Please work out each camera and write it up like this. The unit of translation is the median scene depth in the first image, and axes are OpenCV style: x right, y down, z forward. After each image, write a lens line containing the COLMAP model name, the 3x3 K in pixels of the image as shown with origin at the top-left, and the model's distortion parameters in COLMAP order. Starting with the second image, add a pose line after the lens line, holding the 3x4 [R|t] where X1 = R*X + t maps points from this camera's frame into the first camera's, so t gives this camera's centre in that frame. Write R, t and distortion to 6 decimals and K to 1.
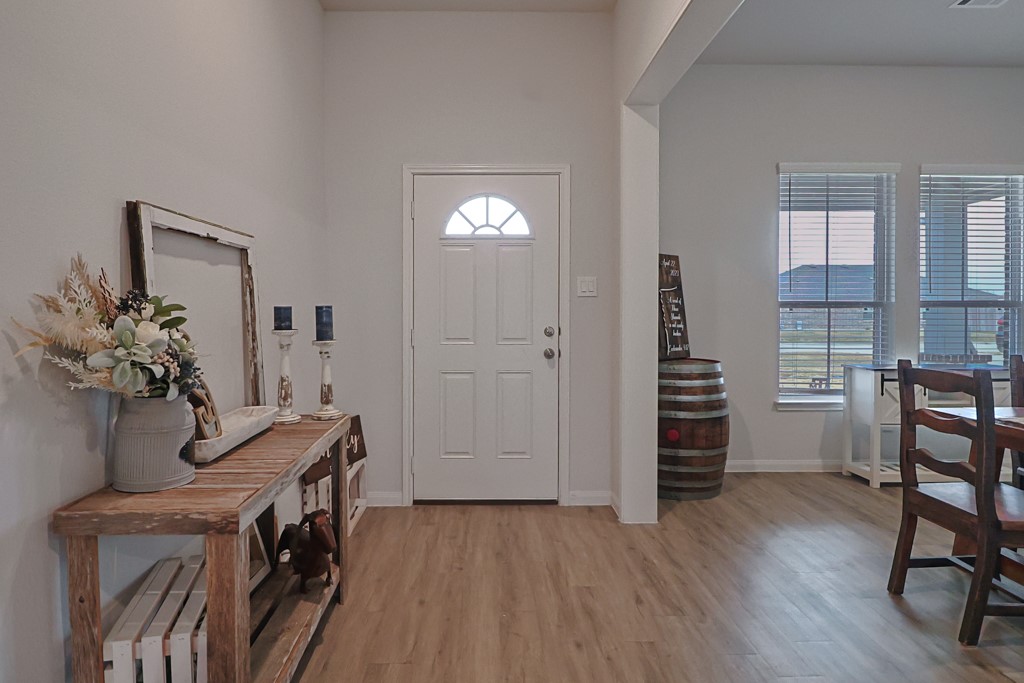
lens RADIAL K [[545.9, 0, 482.4], [0, 545.9, 322.4], [0, 0, 1]] dist [-0.014792, -0.001889]
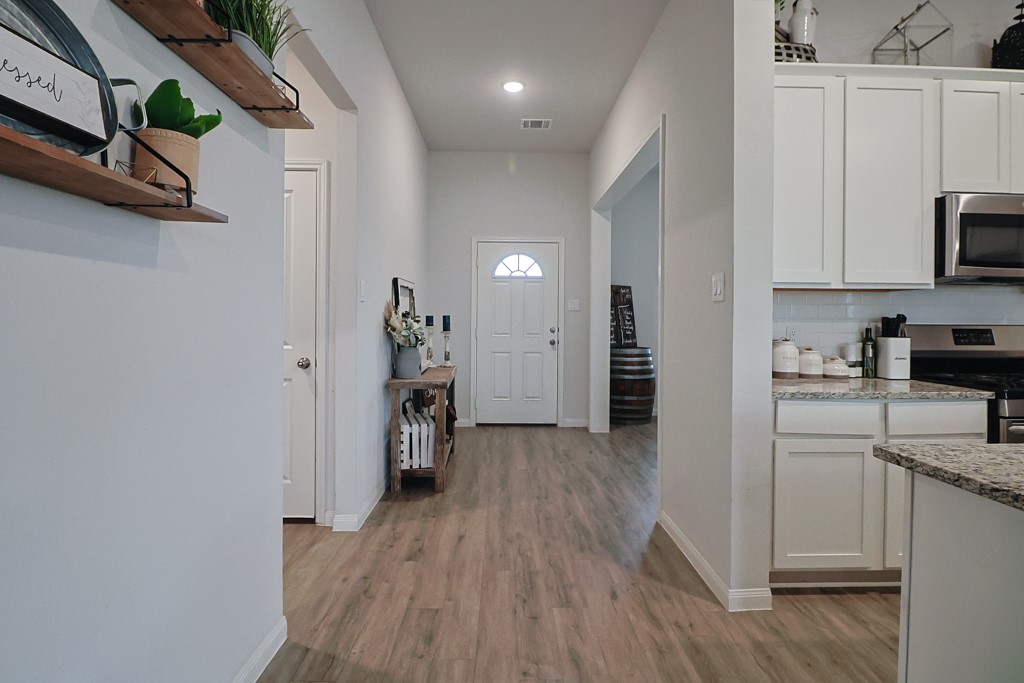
lens RADIAL K [[511.2, 0, 467.9], [0, 511.2, 318.0], [0, 0, 1]] dist [0.000226, -0.012750]
pose [[0.998057, 0.009133, -0.061633, -0.063862], [-0.010279, 0.999780, -0.018305, 0.013364], [0.061452, 0.018903, 0.997931, -0.838451]]
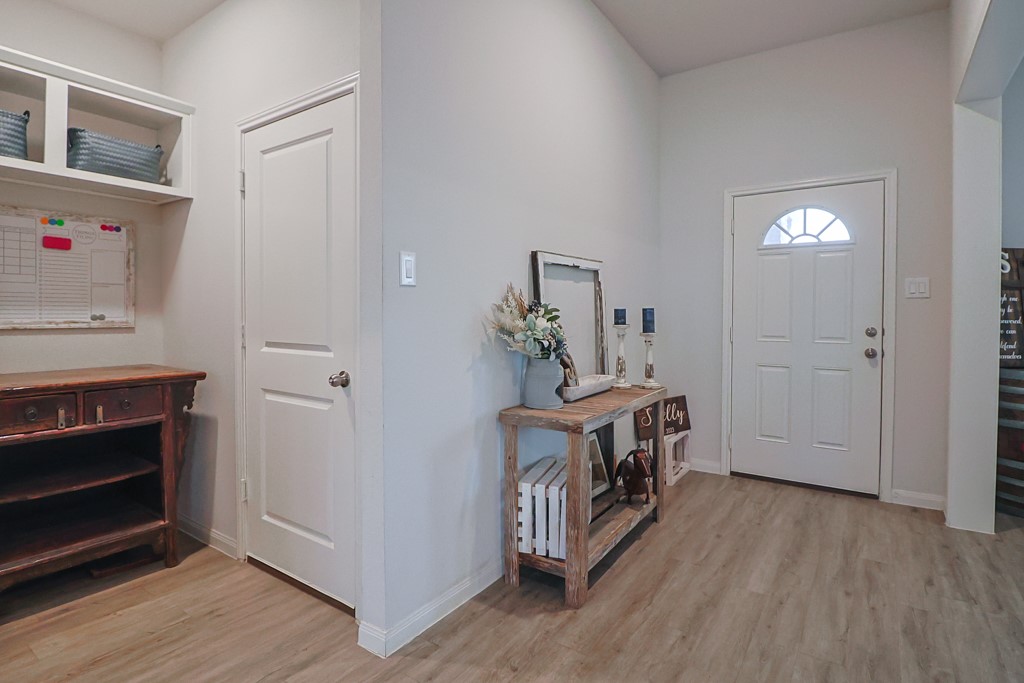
lens RADIAL K [[505.9, 0, 500.1], [0, 505.9, 320.1], [0, 0, 1]] dist [0.000115, -0.011698]
pose [[0.808651, 0.010075, -0.588202, 0.137608], [-0.012795, 0.999918, -0.000463, 0.004703], [0.588149, 0.007901, 0.808714, -0.230898]]
